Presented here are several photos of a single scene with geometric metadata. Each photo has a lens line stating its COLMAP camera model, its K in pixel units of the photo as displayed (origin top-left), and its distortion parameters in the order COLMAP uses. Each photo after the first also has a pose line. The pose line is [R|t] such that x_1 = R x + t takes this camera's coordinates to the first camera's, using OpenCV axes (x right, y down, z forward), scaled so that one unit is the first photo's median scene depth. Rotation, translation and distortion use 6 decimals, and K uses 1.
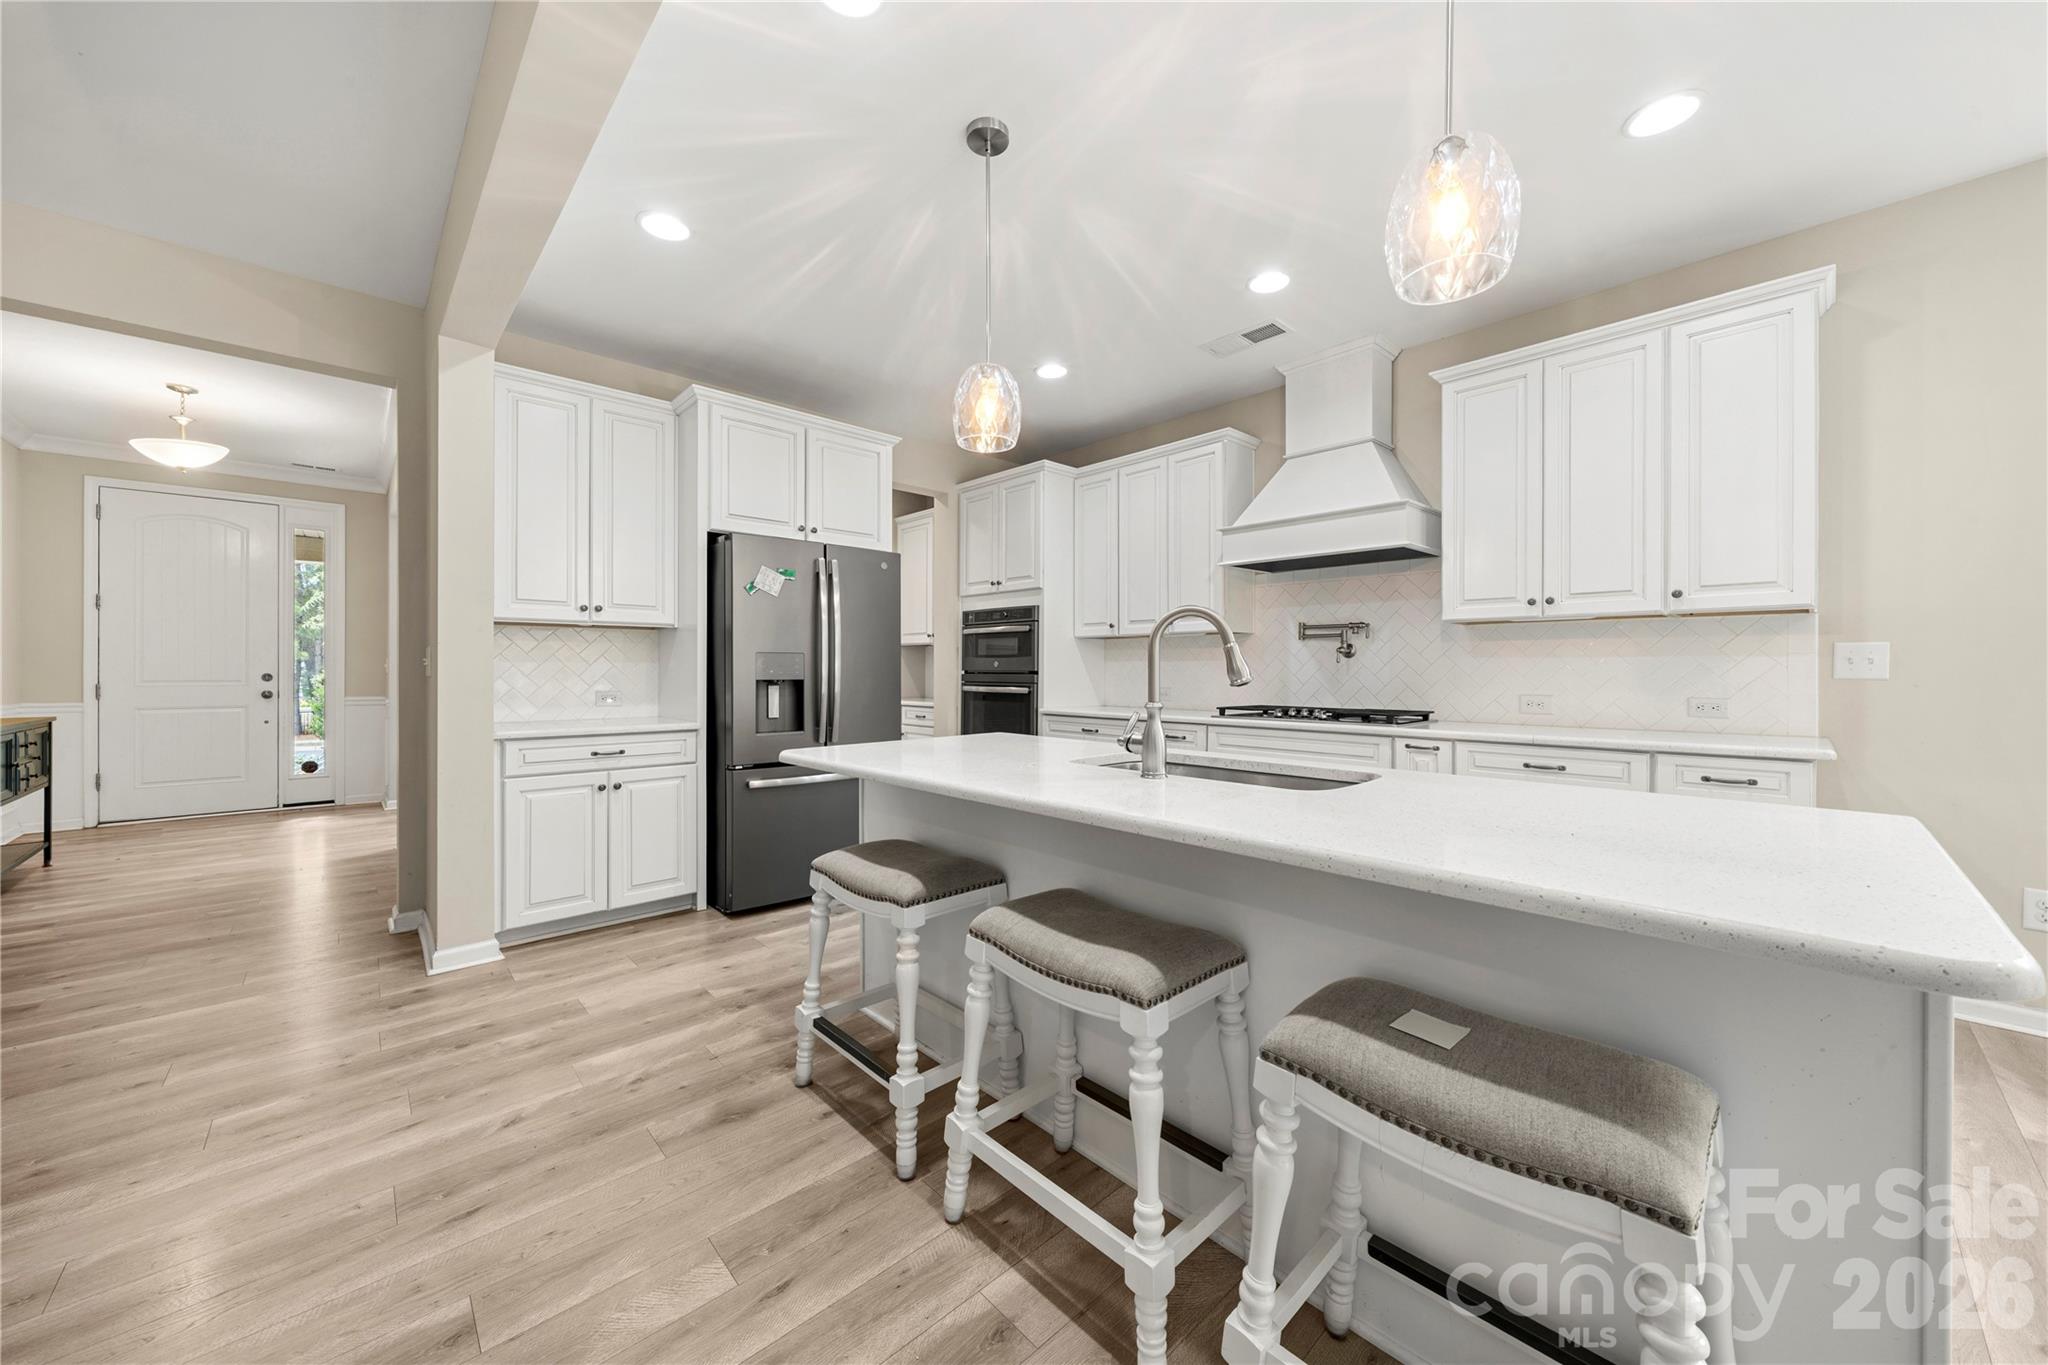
lens RADIAL K [[724.8, 0, 1028.1], [0, 724.8, 664.7], [0, 0, 1]] dist [-0.002188, -0.000218]
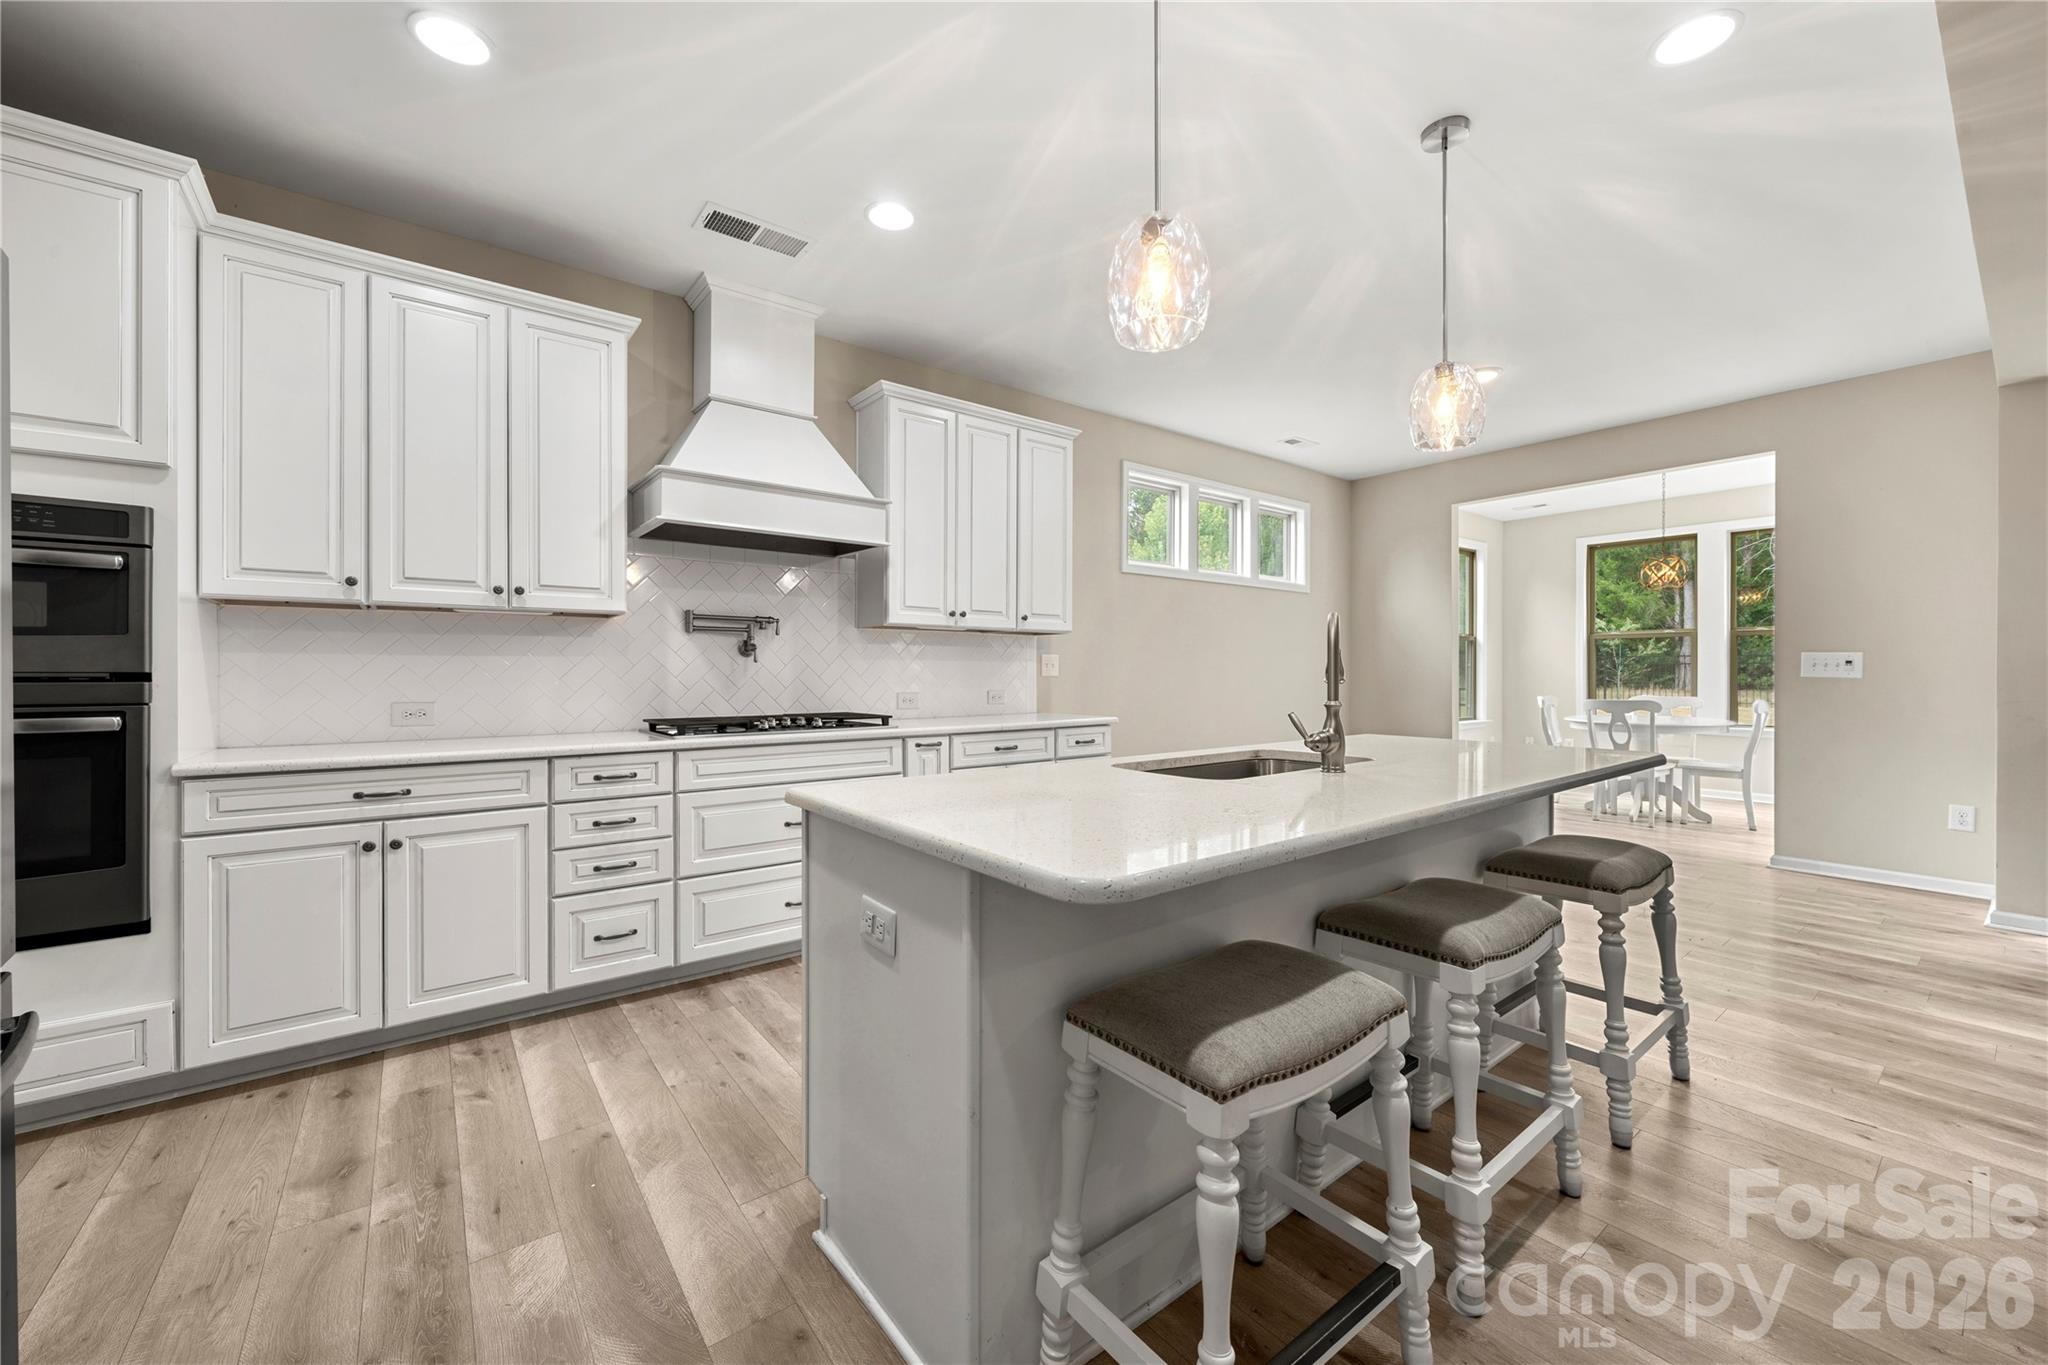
lens RADIAL K [[792.2, 0, 1023.1], [0, 792.2, 672.8], [0, 0, 1]] dist [-0.001549, -0.000155]
pose [[0.101060, -0.001347, 0.994879, -0.454007], [-0.007309, 0.999971, 0.002097, 0.005219], [-0.994853, -0.007484, 0.101048, 0.580013]]
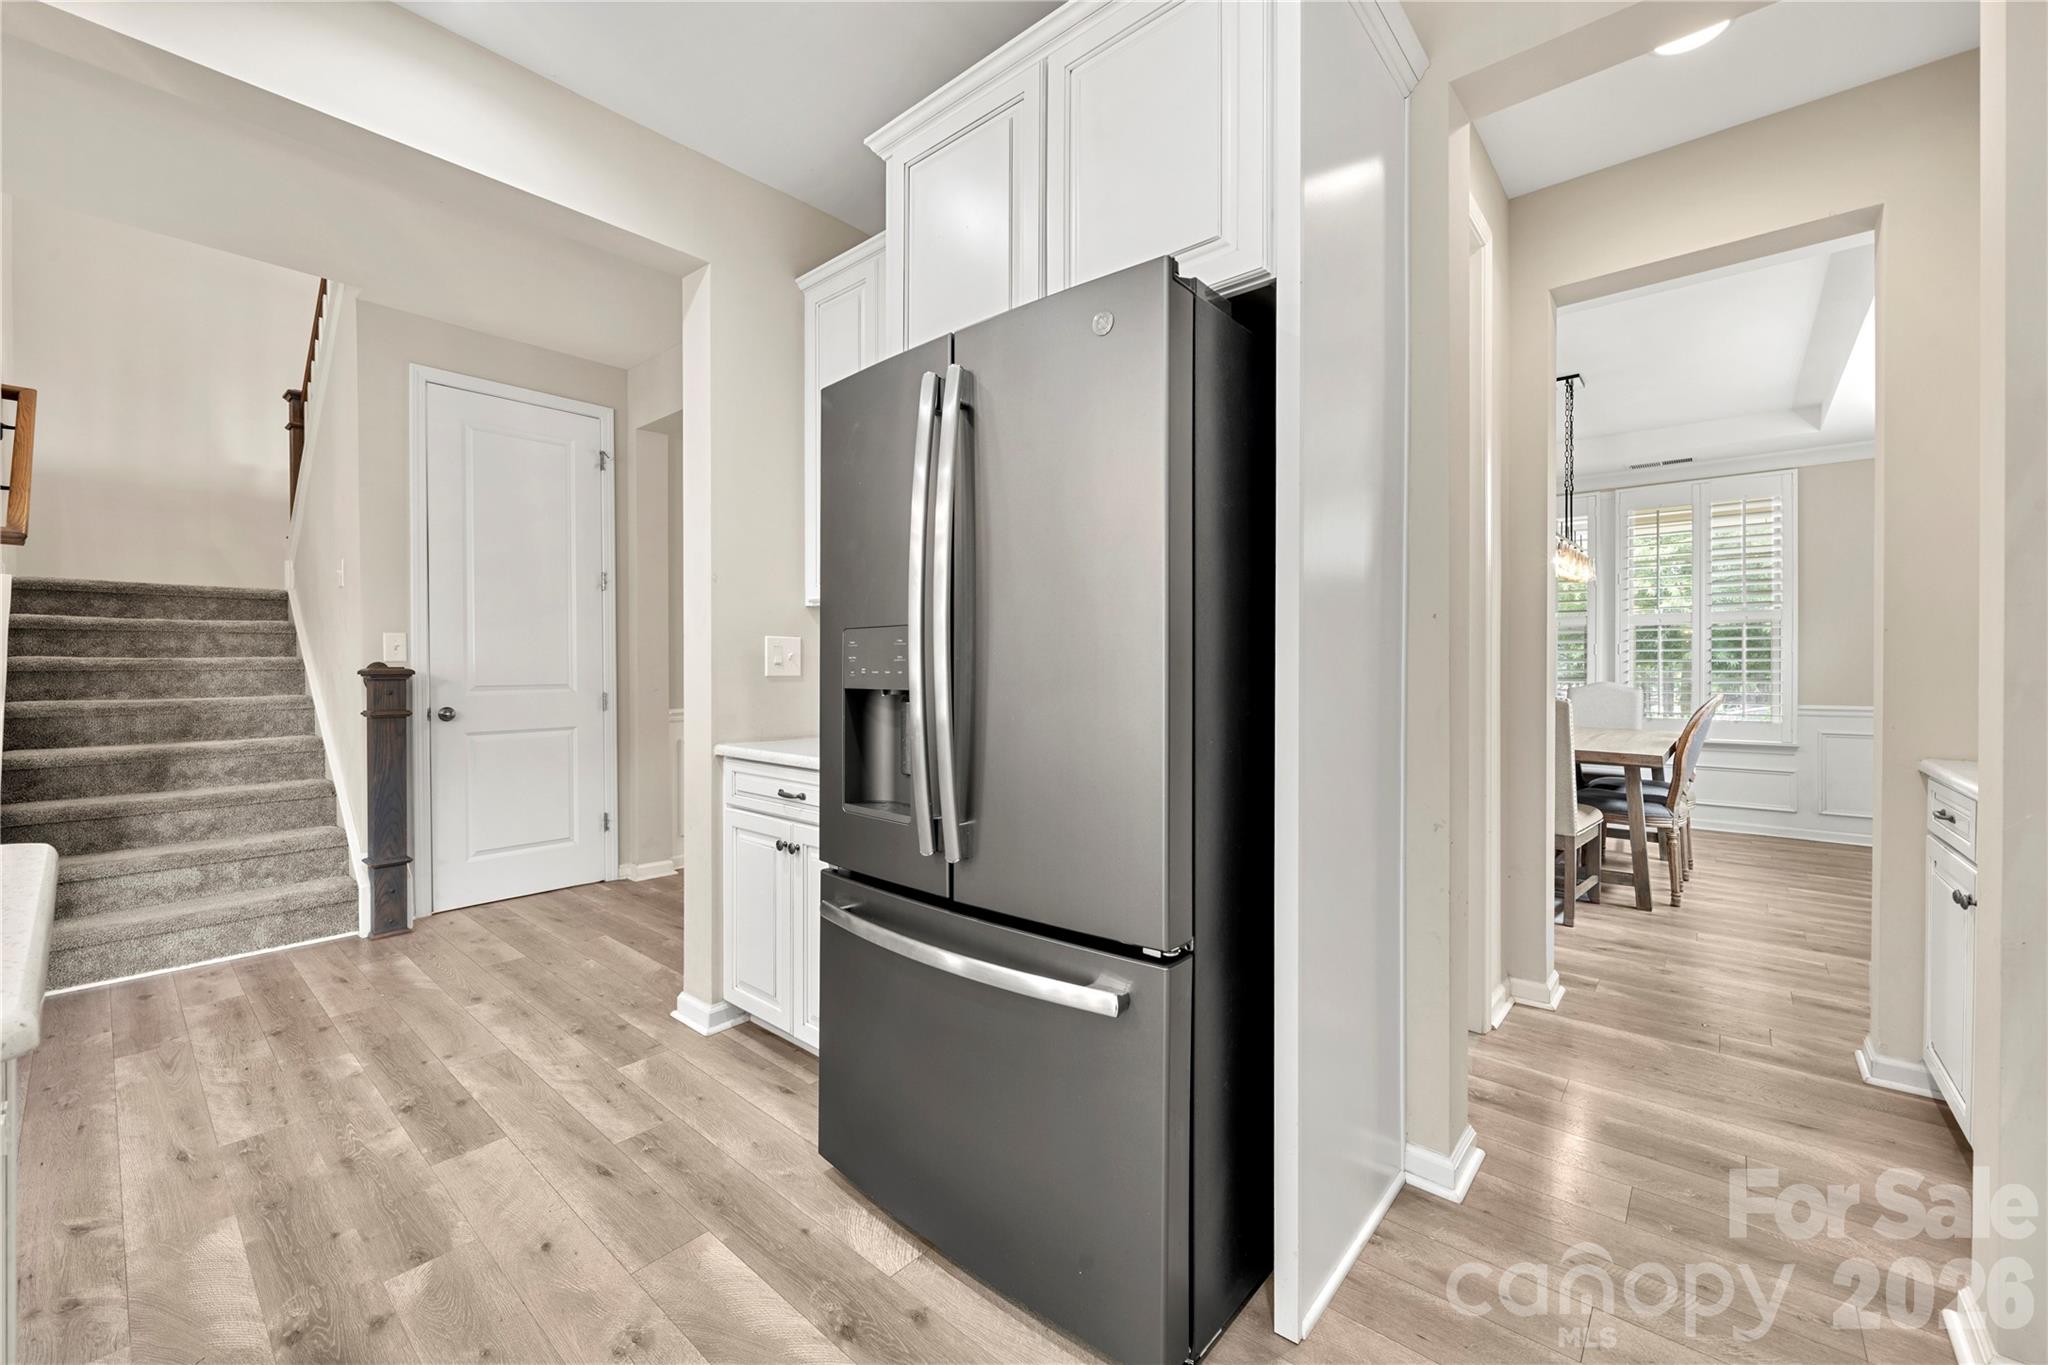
lens RADIAL K [[819.9, 0, 1024.1], [0, 819.9, 671.4], [0, 0, 1]] dist [0.000061, 0.000189]
pose [[0.099641, 0.005454, -0.995009, 0.138902], [0.007095, 0.999956, 0.006192, 0.006919], [0.994998, -0.007677, 0.099598, 0.924801]]
